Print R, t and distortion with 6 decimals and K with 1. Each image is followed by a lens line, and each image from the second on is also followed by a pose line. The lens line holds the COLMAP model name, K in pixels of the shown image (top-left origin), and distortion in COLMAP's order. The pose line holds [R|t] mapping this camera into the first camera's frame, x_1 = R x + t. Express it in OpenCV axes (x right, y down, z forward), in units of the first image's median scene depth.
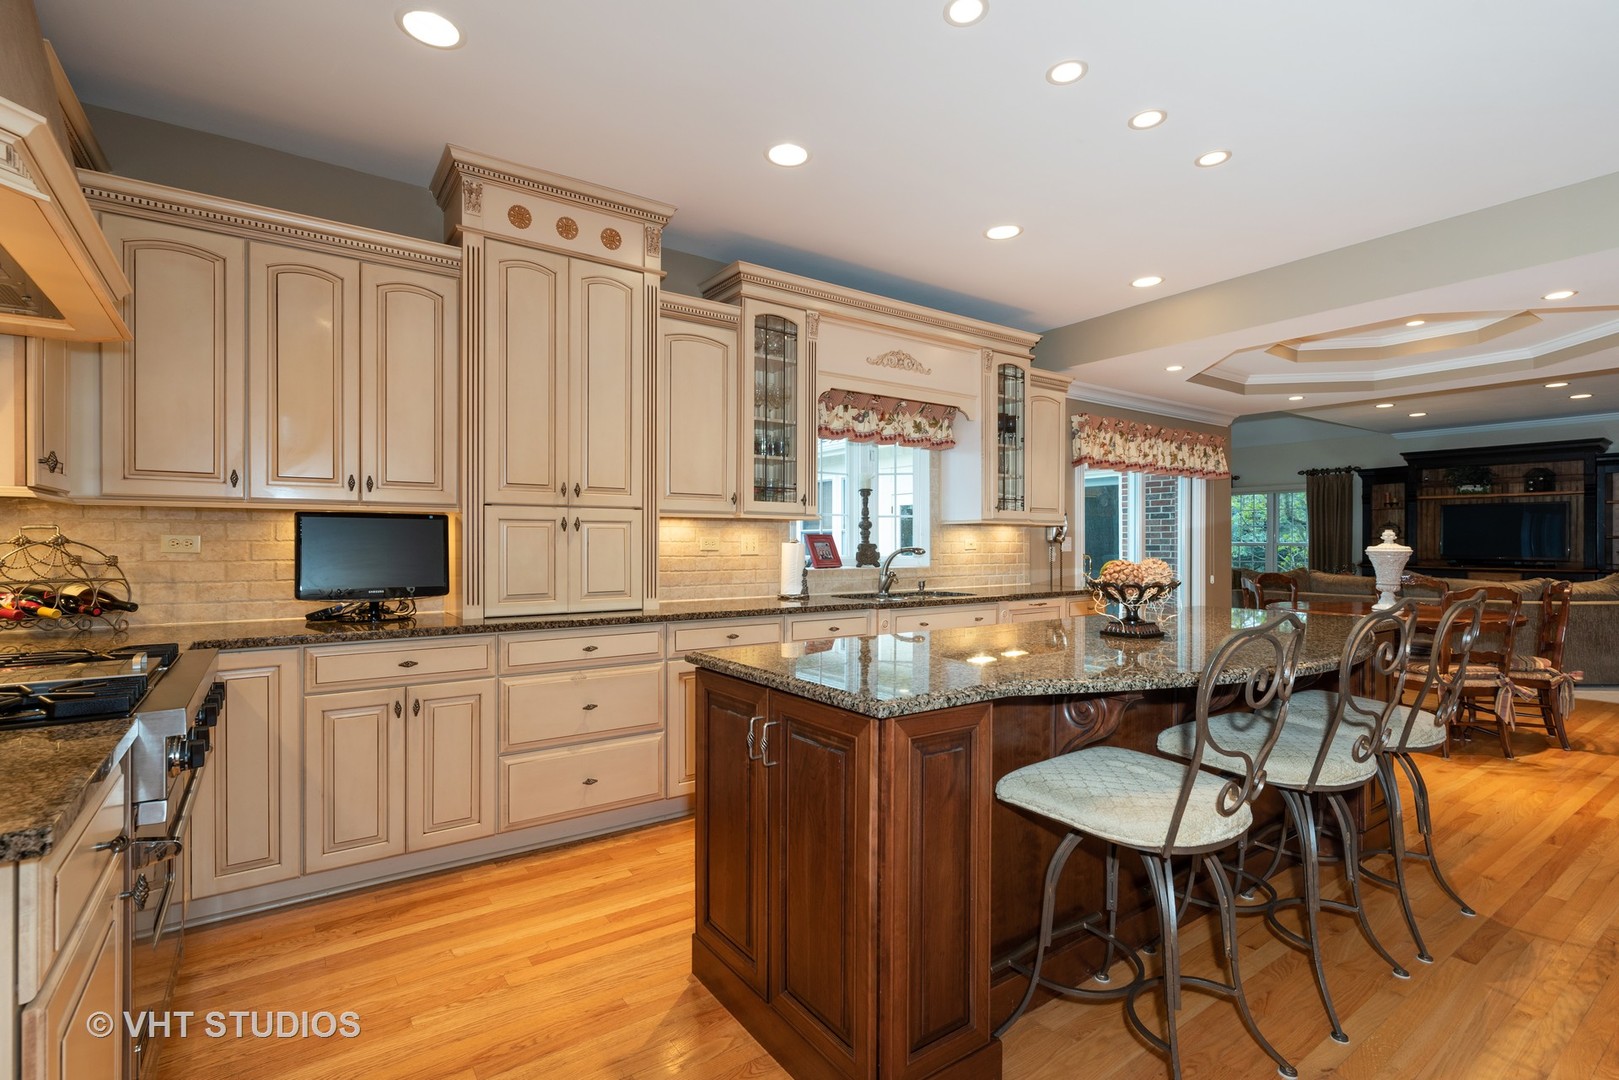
lens RADIAL K [[750.5, 0, 808.2], [0, 750.5, 541.9], [0, 0, 1]] dist [-0.000611, -0.000002]
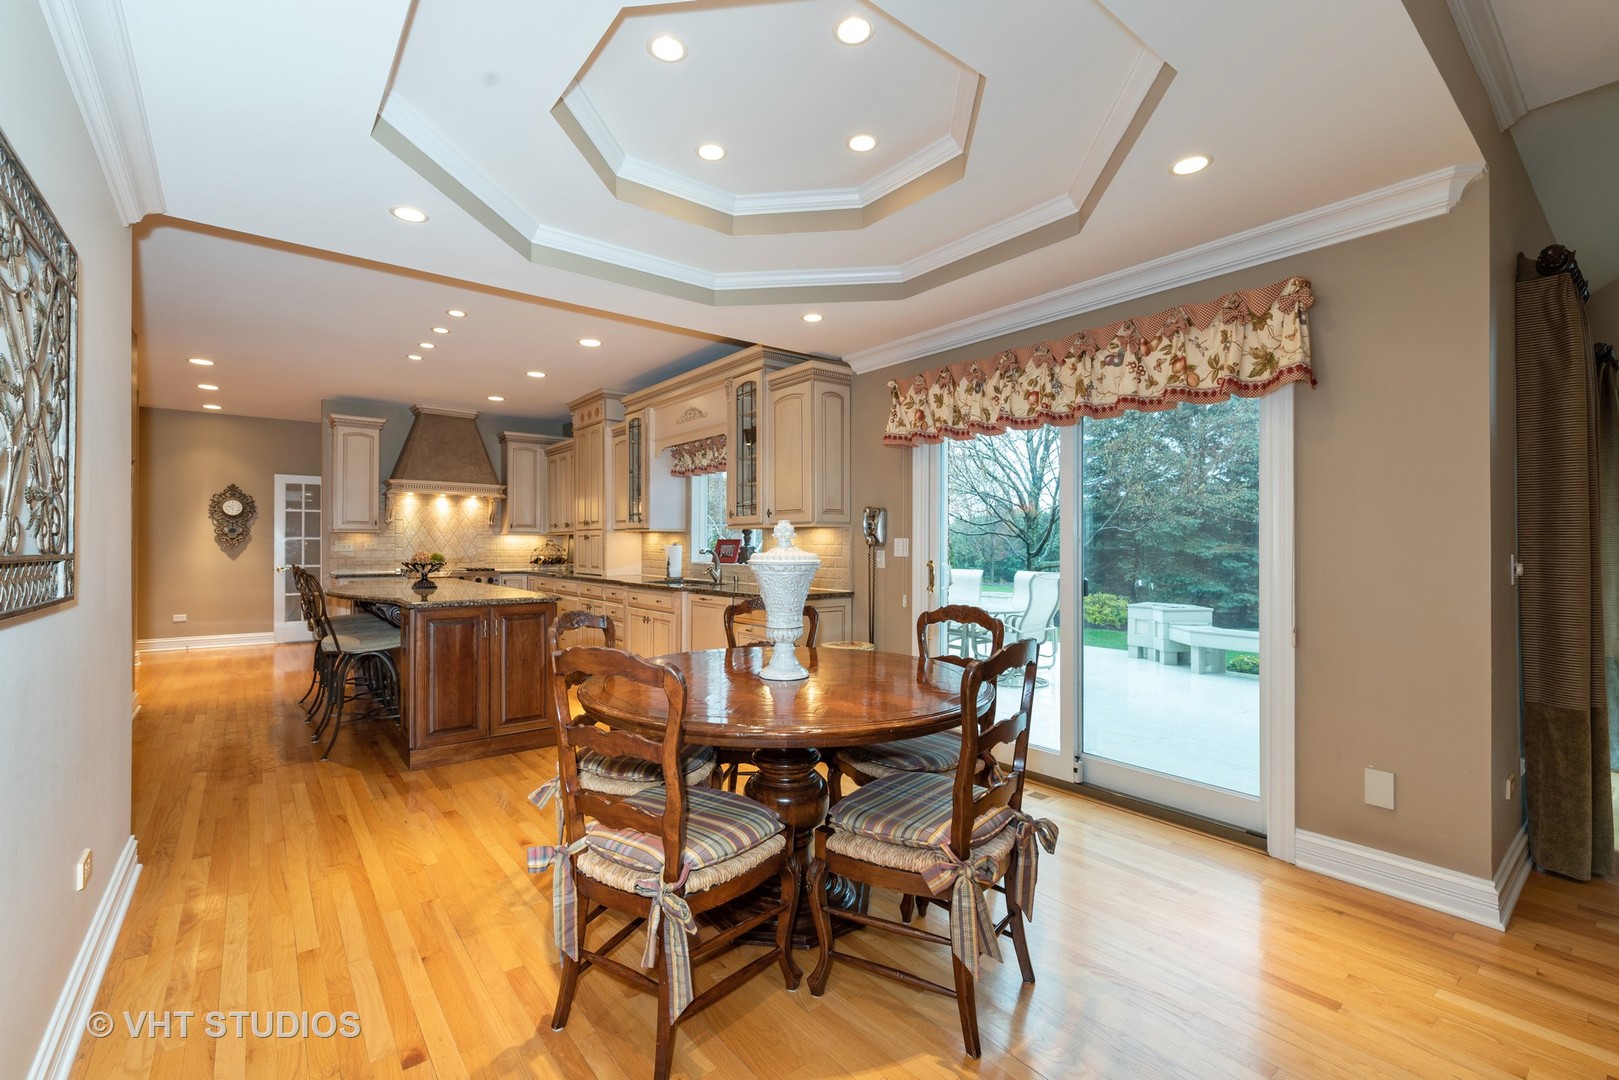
lens RADIAL K [[699.5, 0, 809.6], [0, 699.5, 541.3], [0, 0, 1]] dist [0.000126, 0.000001]
pose [[0.055236, -0.006063, -0.998455, 1.260298], [-0.001273, 0.999980, -0.006143, 0.001221], [0.998473, 0.001611, 0.055227, 1.011453]]
